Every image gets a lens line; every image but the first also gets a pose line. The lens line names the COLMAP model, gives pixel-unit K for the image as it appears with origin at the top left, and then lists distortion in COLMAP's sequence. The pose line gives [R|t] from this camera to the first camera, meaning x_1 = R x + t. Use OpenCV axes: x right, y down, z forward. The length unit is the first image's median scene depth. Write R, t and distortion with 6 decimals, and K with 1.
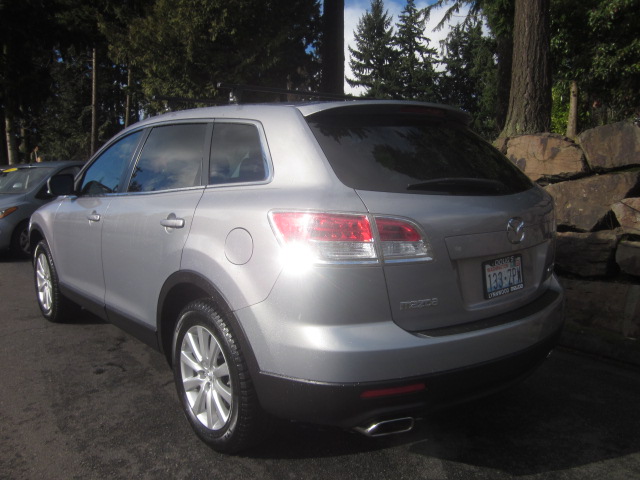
lens RADIAL K [[523.0, 0, 319.6], [0, 523.0, 237.8], [0, 0, 1]] dist [-0.013045, -0.023209]
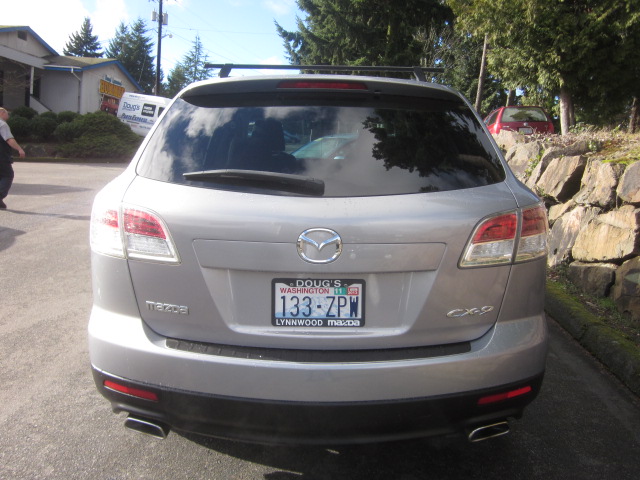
lens RADIAL K [[523.0, 0, 319.5], [0, 523.0, 243.0], [0, 0, 1]] dist [-0.013045, -0.023209]
pose [[0.758115, 0.148218, -0.635054, 0.106098], [-0.108598, 0.988925, 0.101167, -0.011682], [0.643015, -0.007731, 0.765814, 0.053703]]
